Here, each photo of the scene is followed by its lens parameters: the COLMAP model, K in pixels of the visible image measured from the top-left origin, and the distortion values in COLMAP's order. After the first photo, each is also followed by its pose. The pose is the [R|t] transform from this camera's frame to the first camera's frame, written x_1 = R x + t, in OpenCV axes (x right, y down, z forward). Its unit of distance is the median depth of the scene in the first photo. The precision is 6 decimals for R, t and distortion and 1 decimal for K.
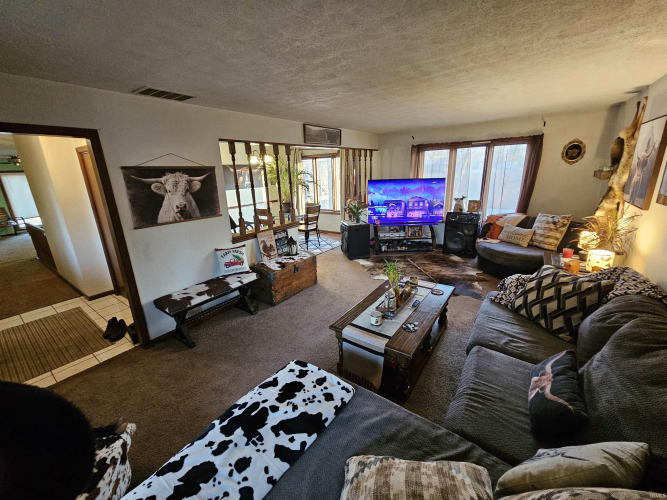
lens RADIAL K [[275.0, 0, 330.5], [0, 275.0, 248.4], [0, 0, 1]] dist [0.000315, 0.000274]
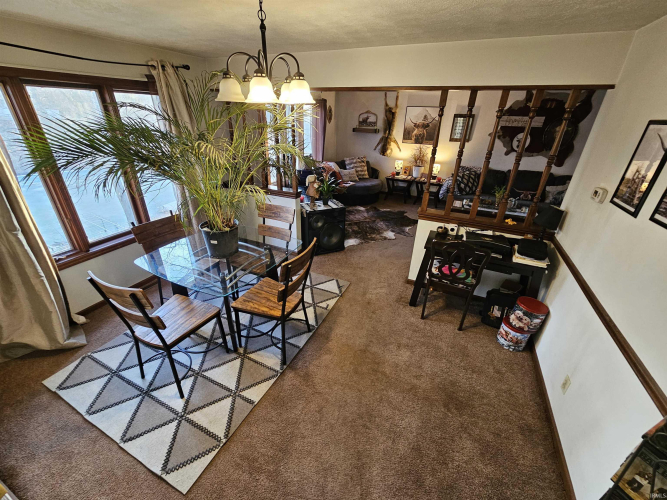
lens RADIAL K [[275.0, 0, 330.5], [0, 275.0, 248.4], [0, 0, 1]] dist [0.000315, 0.000274]
pose [[-0.200595, -0.401495, 0.893624, -0.774053], [0.256792, 0.858722, 0.443457, -0.400182], [-0.945420, 0.318430, -0.069155, 1.372111]]
